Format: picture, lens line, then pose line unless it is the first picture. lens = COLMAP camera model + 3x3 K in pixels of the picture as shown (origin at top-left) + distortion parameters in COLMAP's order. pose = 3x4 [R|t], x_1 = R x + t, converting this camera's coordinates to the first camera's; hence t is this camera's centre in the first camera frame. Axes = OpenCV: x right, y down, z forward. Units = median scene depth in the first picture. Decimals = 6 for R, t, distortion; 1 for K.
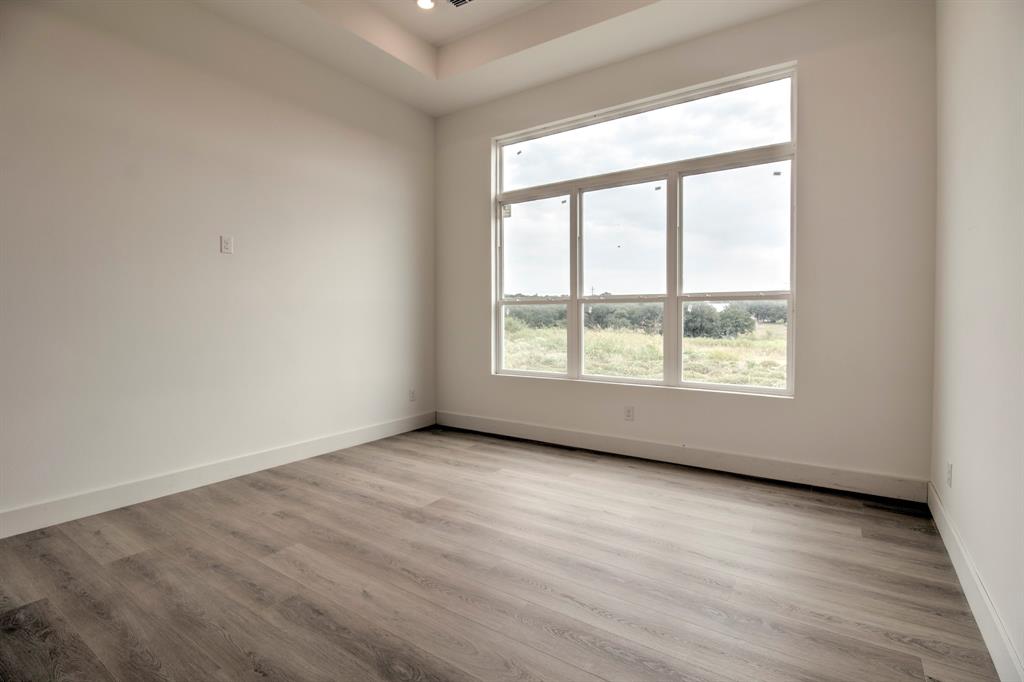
lens RADIAL K [[496.7, 0, 523.3], [0, 496.7, 330.6], [0, 0, 1]] dist [0.000346, -0.013201]
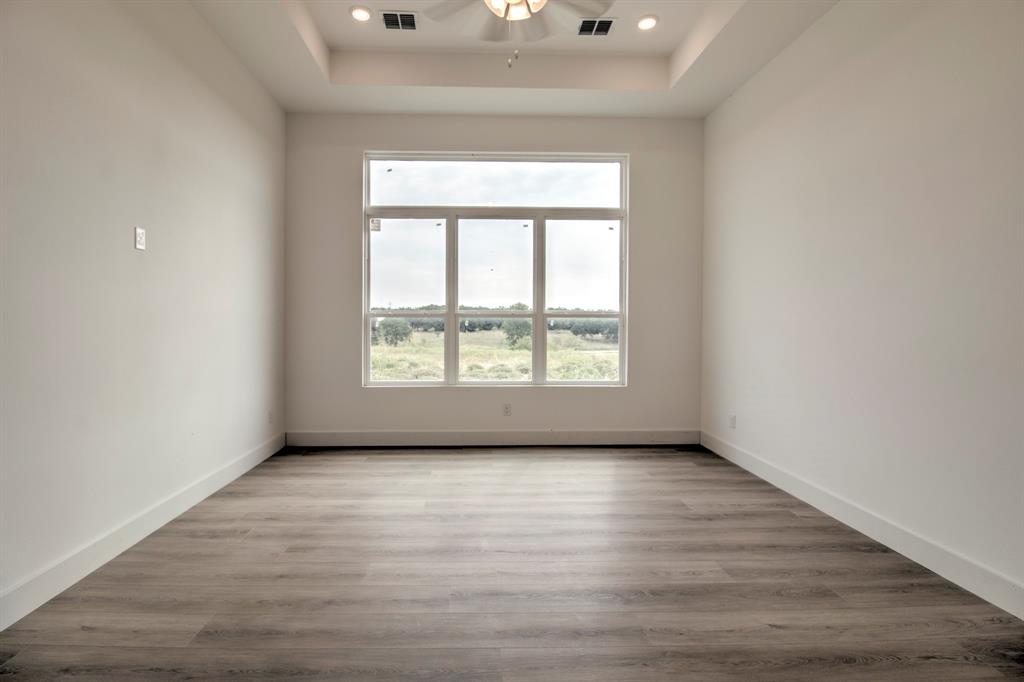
lens RADIAL K [[482.5, 0, 530.1], [0, 482.5, 335.8], [0, 0, 1]] dist [-0.002095, -0.012076]
pose [[0.809236, -0.007987, 0.587430, -0.444610], [0.012071, 0.999923, -0.003033, -0.008668], [-0.587360, 0.009546, 0.809269, 0.023424]]
